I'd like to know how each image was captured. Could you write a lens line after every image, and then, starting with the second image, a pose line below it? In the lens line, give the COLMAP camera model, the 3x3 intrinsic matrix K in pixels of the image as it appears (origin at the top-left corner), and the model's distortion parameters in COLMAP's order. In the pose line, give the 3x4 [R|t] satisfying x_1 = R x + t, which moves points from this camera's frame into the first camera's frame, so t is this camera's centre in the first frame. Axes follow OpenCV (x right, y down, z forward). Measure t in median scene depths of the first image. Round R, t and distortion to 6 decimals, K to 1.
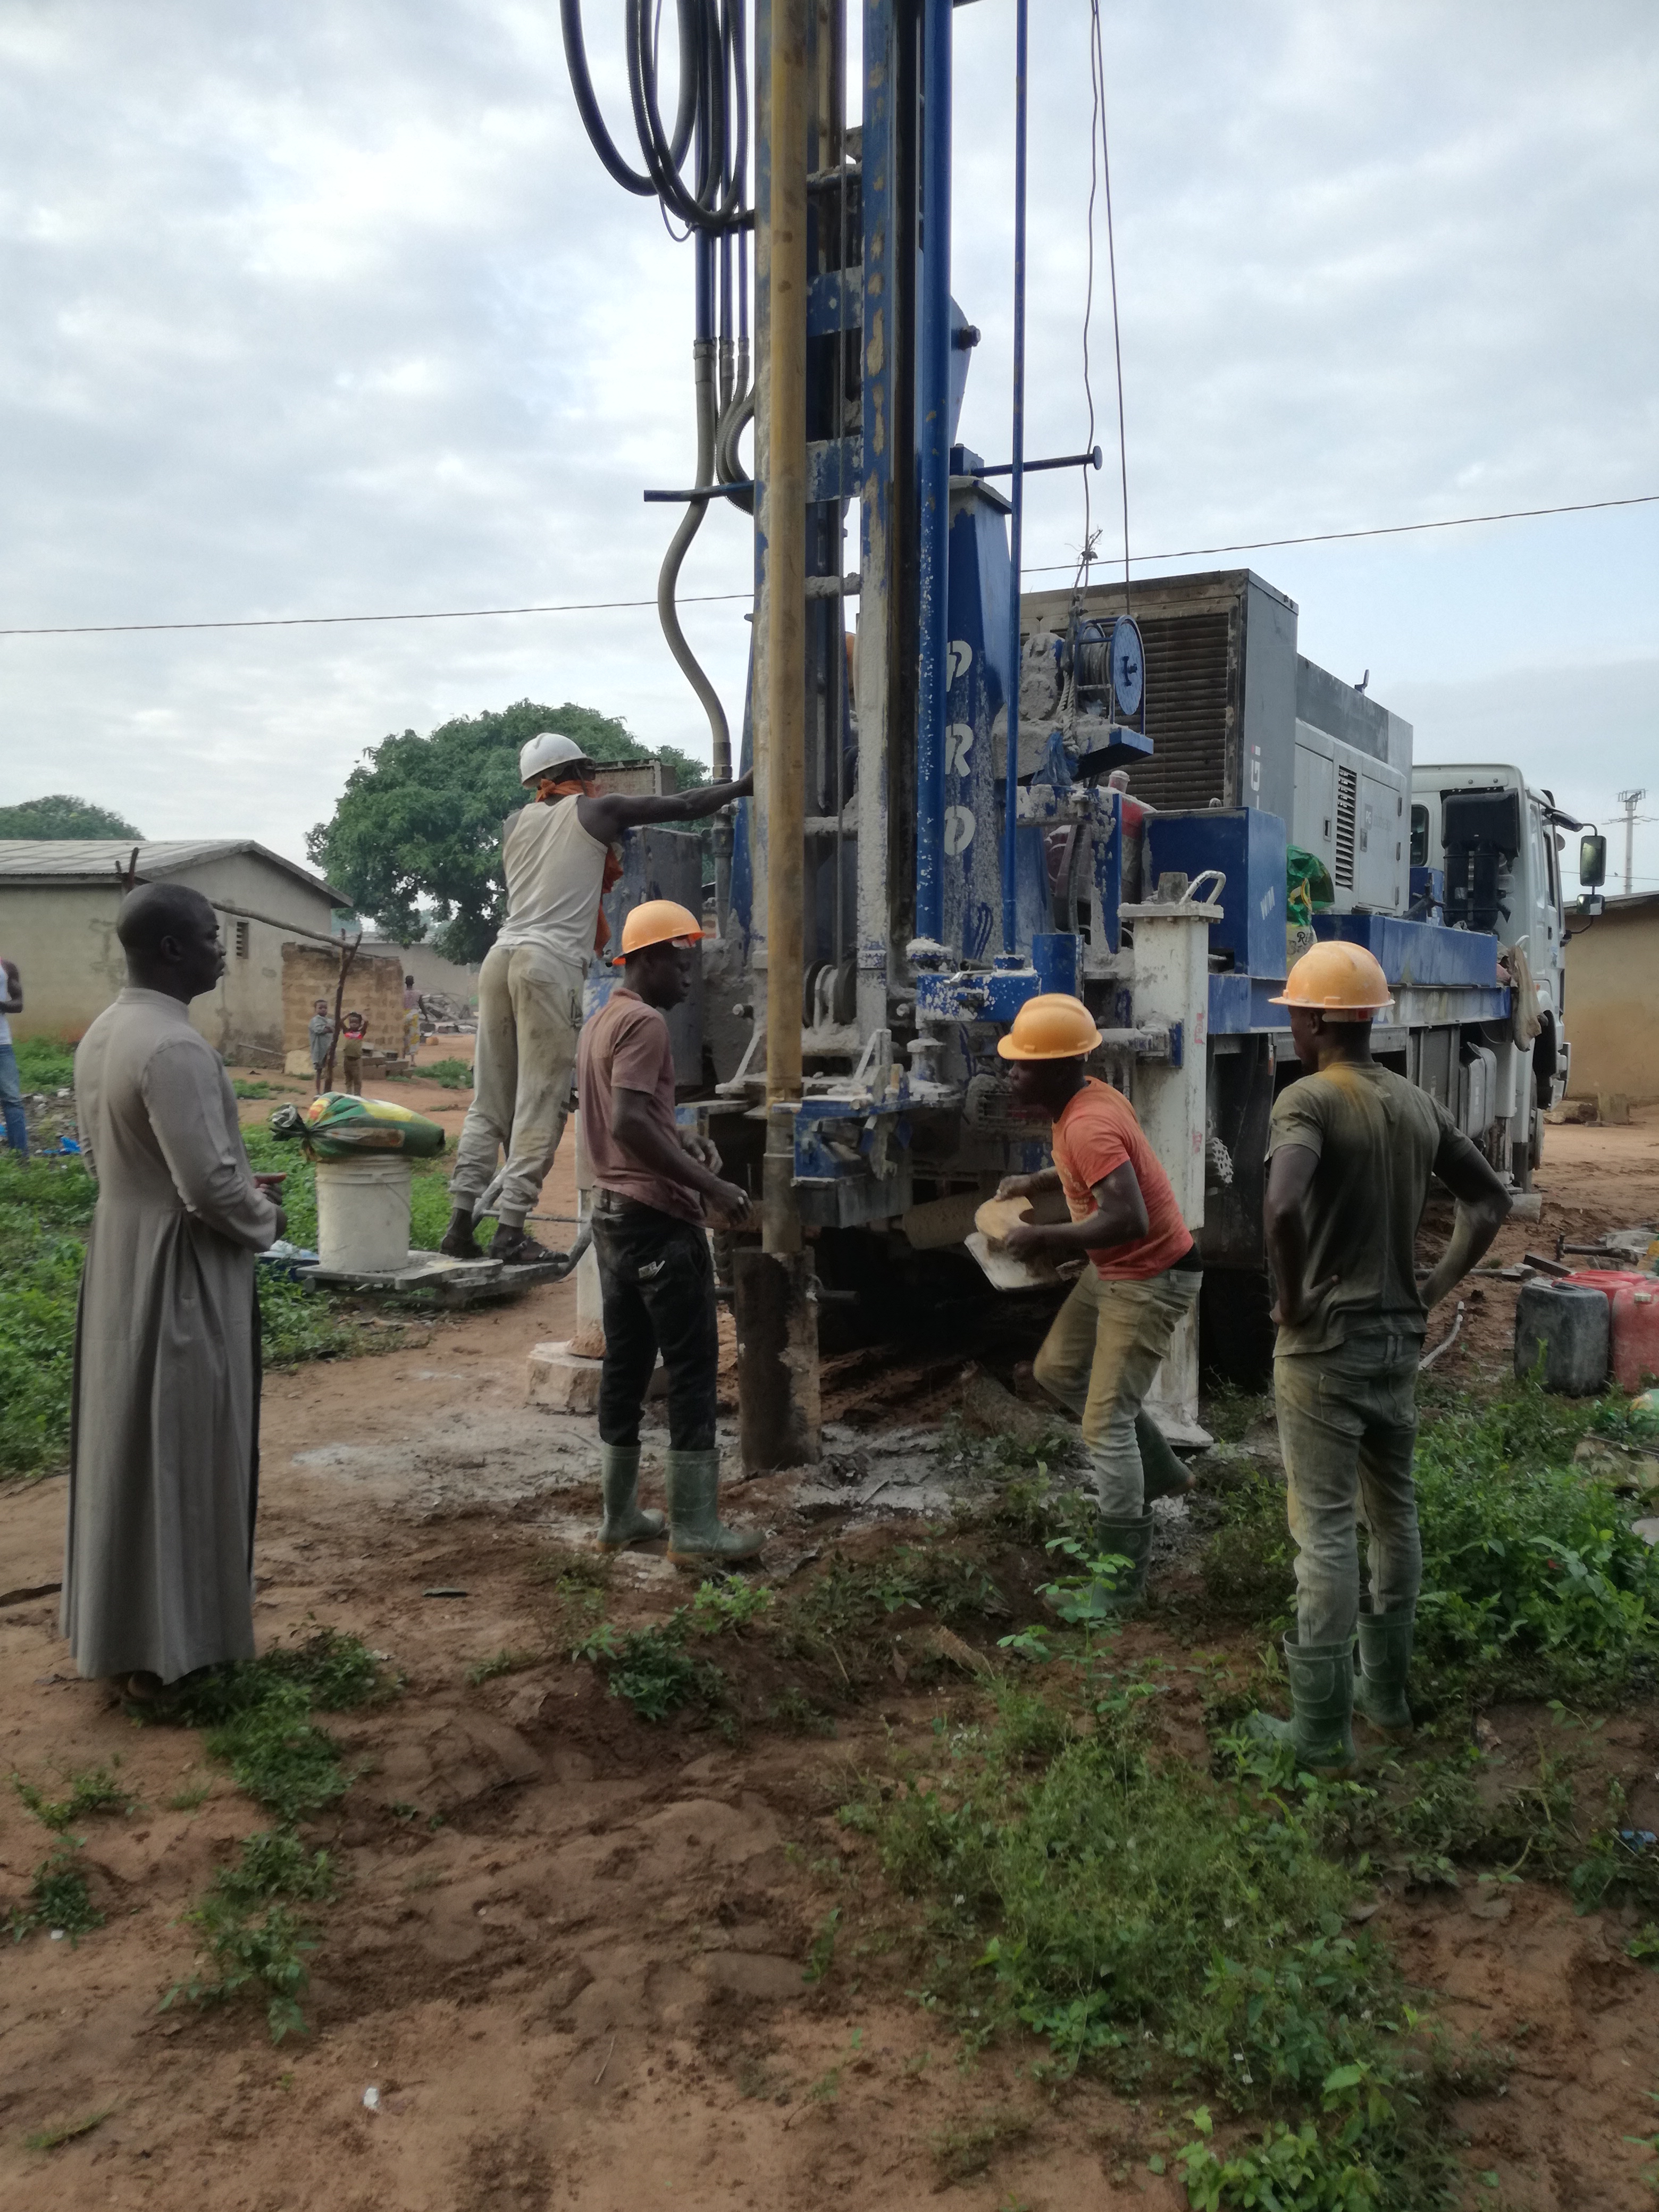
lens RADIAL K [[1781.9, 0, 829.7], [0, 1781.9, 1131.2], [0, 0, 1]] dist [0.068498, -0.109923]
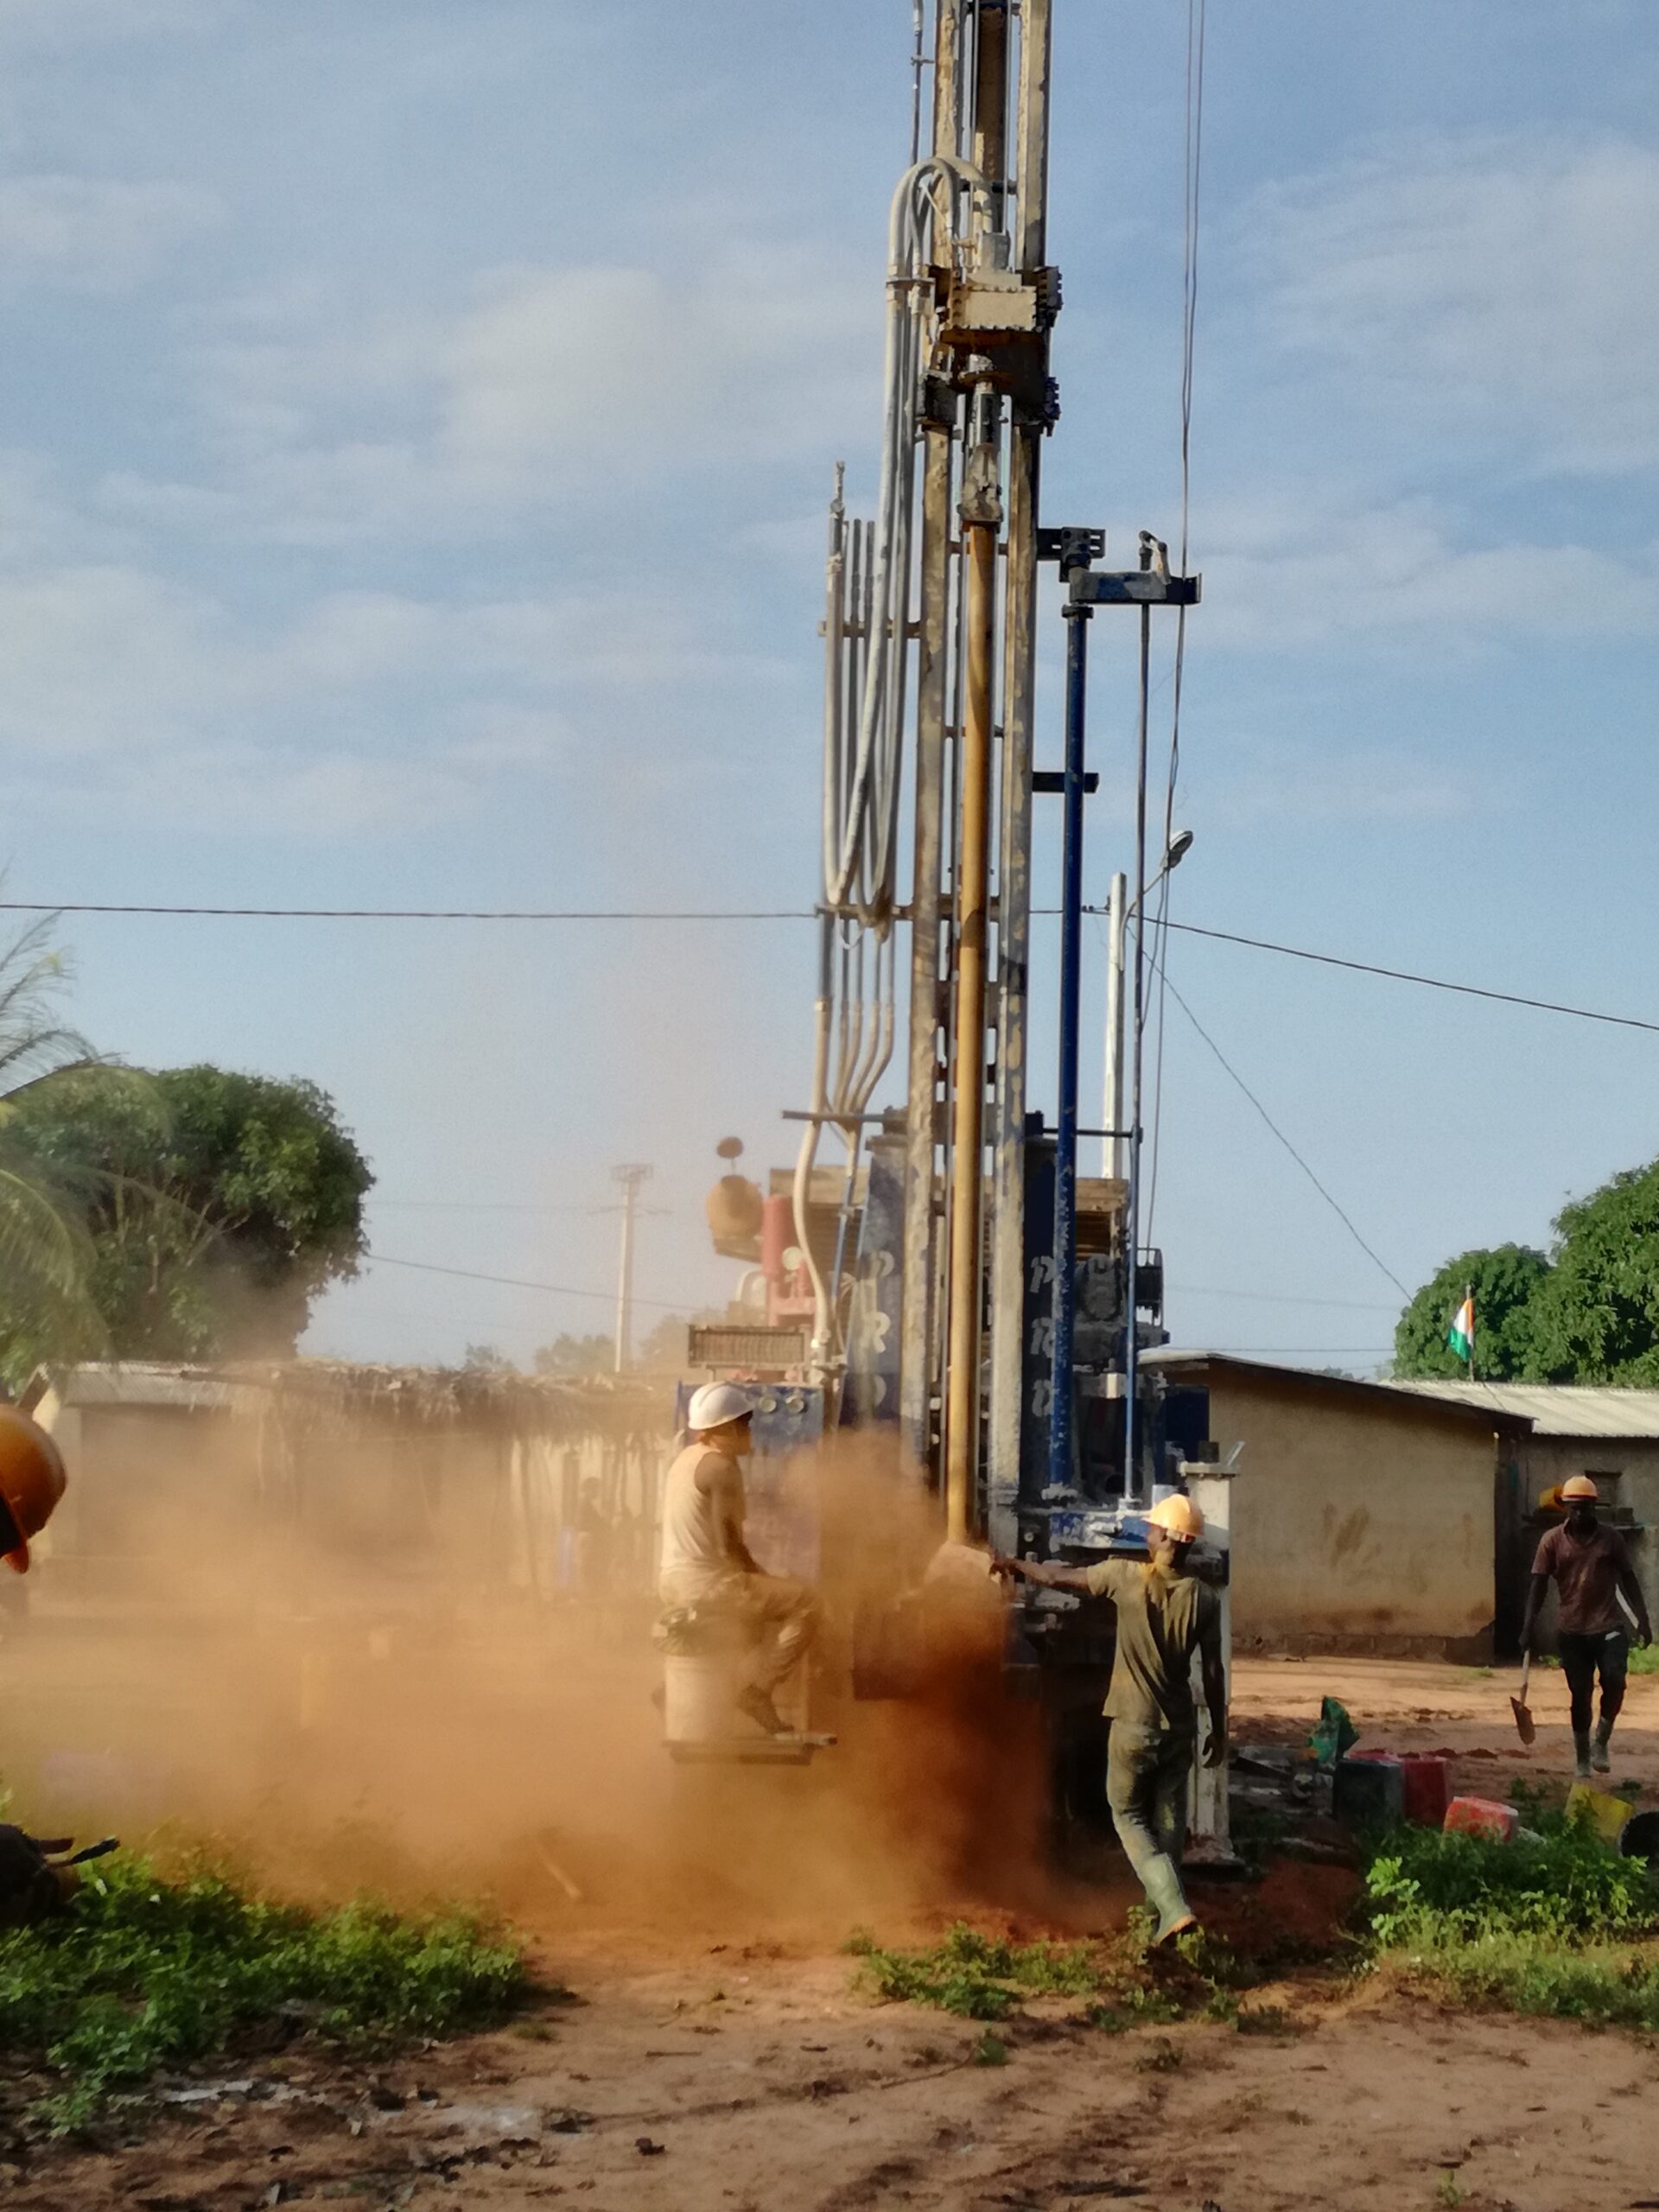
lens RADIAL K [[3400.3, 0, 824.7], [0, 3400.3, 1115.0], [0, 0, 1]] dist [0.092014, 0.000000]
pose [[0.872323, 0.073430, 0.483384, -1.212815], [0.013489, 0.984667, -0.173923, 0.054664], [-0.488744, 0.158238, 0.857957, -1.026666]]
